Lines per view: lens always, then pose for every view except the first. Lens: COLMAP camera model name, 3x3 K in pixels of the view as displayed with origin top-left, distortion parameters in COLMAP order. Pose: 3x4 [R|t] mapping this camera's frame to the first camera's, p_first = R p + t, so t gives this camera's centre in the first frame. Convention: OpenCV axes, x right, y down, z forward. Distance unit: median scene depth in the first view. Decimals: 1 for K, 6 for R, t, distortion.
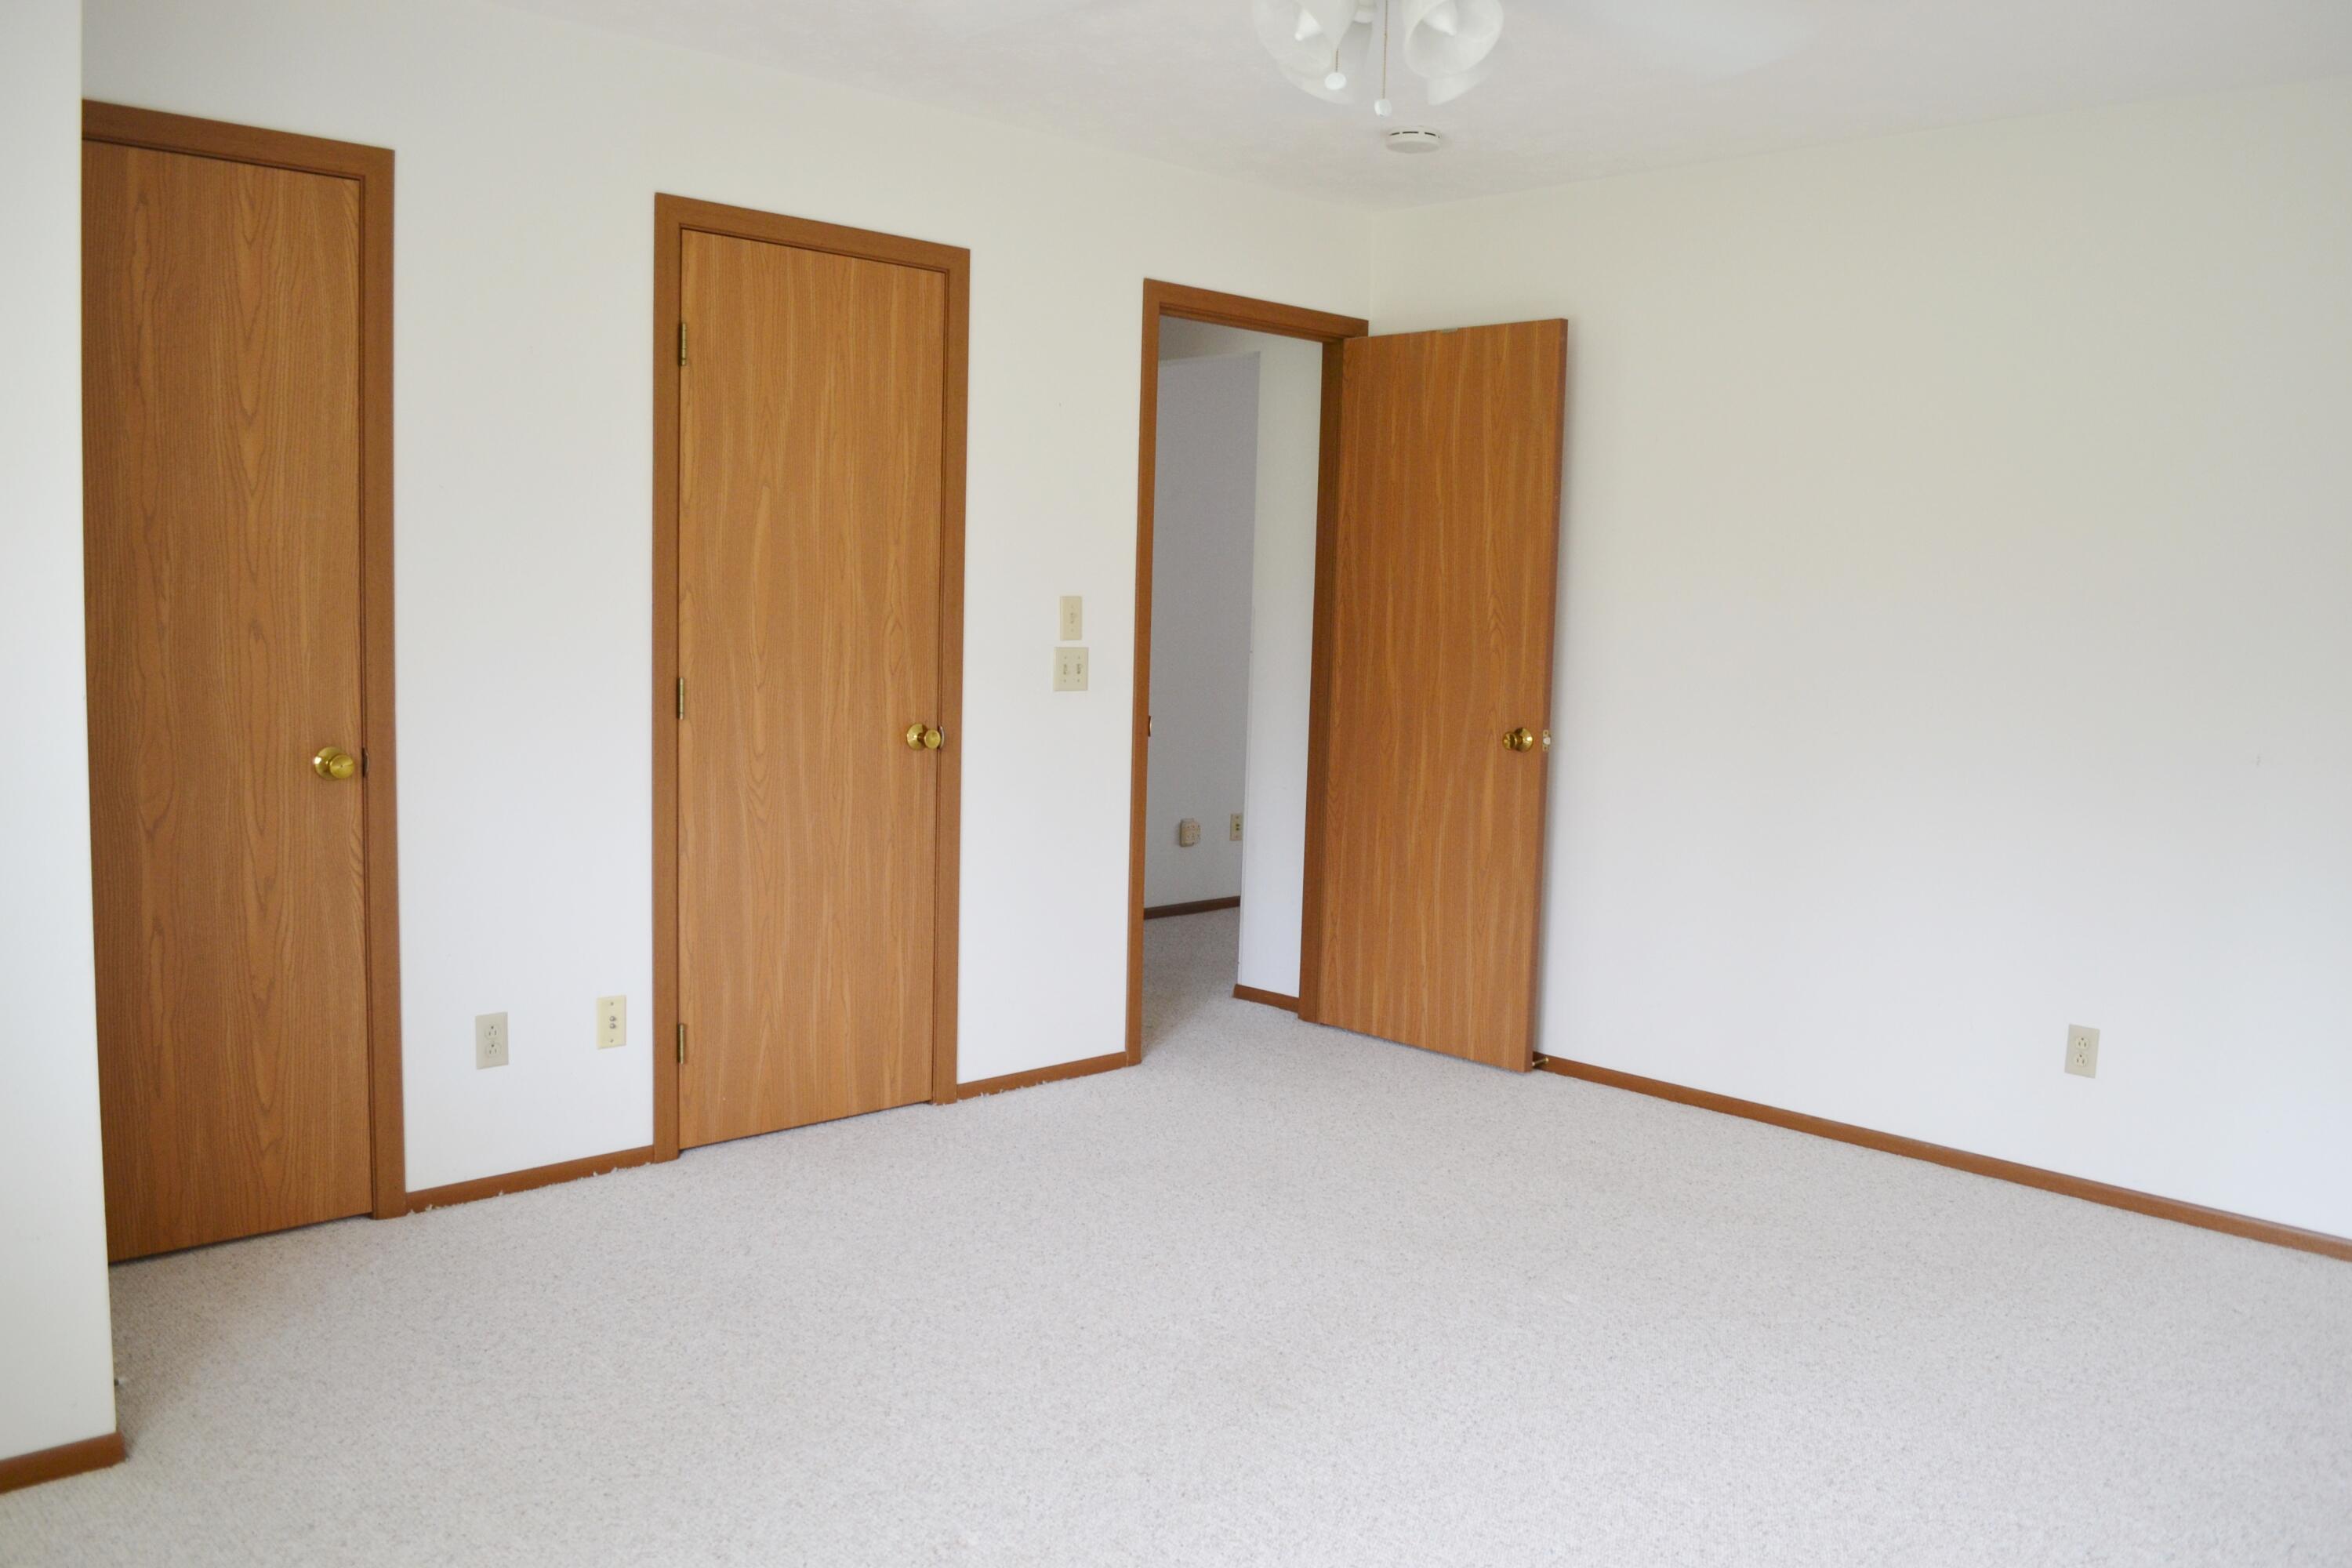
lens RADIAL K [[1872.2, 0, 1170.9], [0, 1872.2, 790.2], [0, 0, 1]] dist [-0.082985, 0.013338]
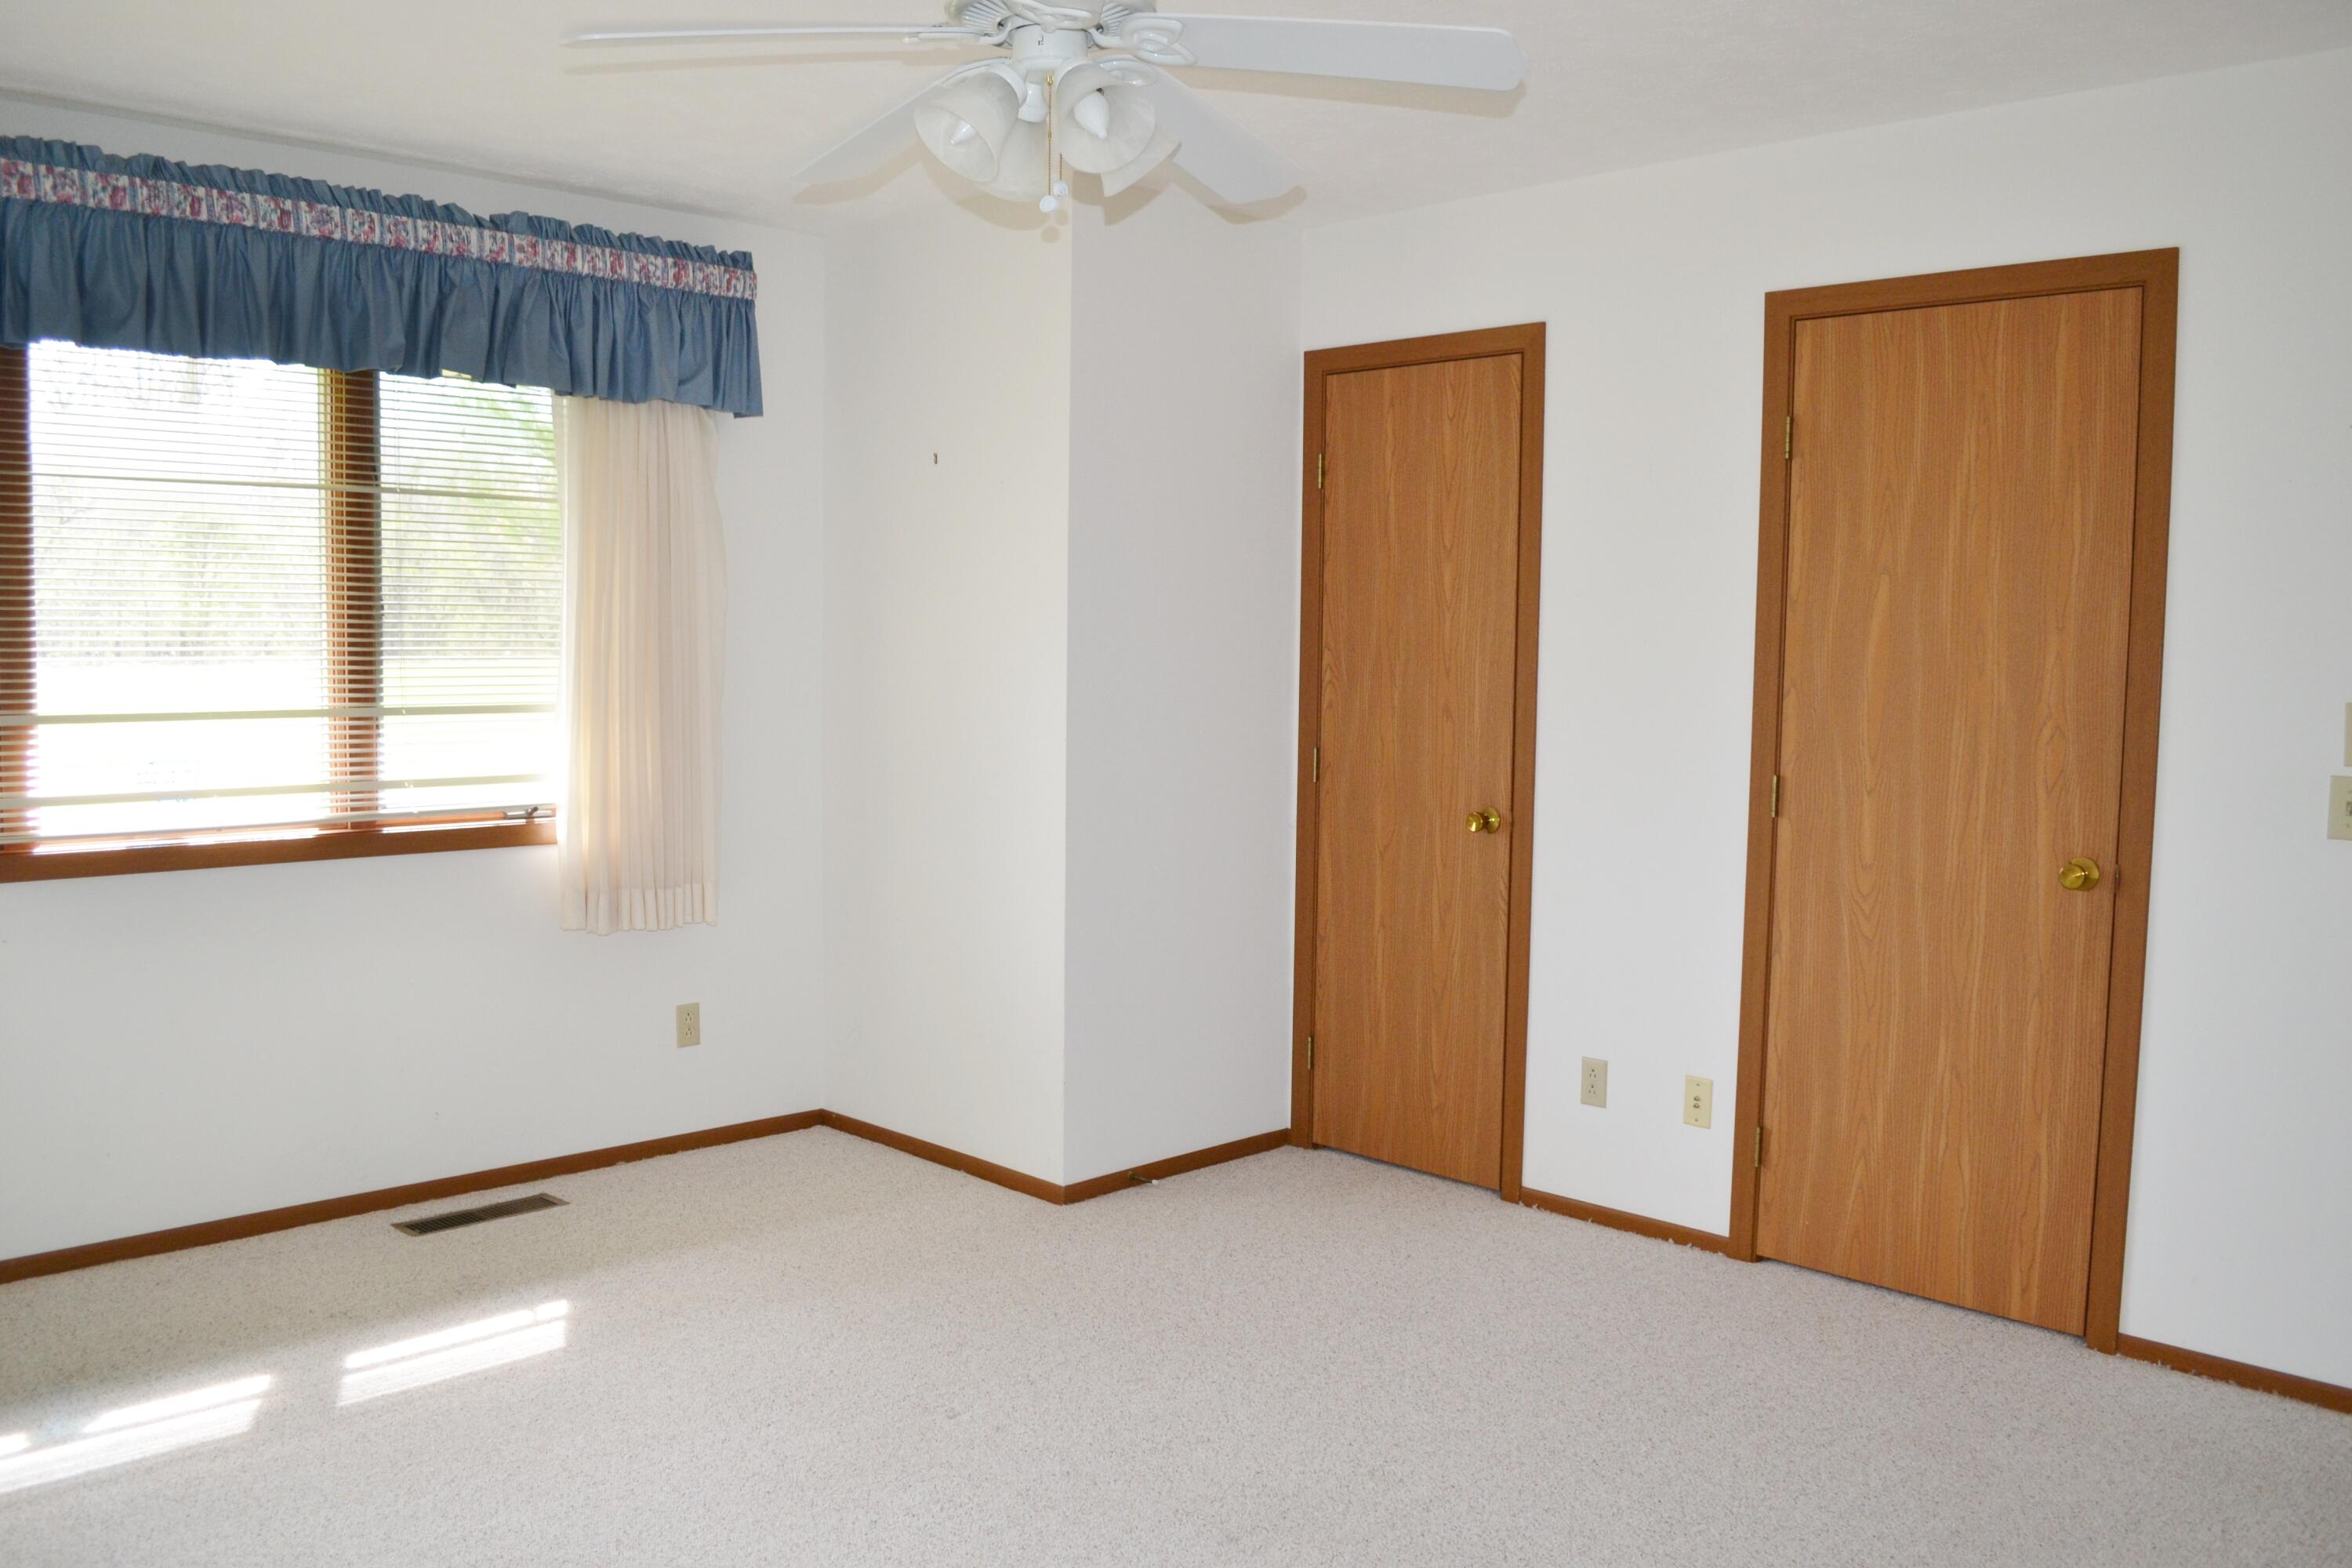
lens RADIAL K [[1872.2, 0, 1165.5], [0, 1872.2, 790.2], [0, 0, 1]] dist [-0.082985, 0.013338]
pose [[0.015474, 0.053295, -0.998459, 0.692455], [-0.116817, 0.991836, 0.051131, -0.063192], [0.993033, 0.115846, 0.021573, 0.641205]]
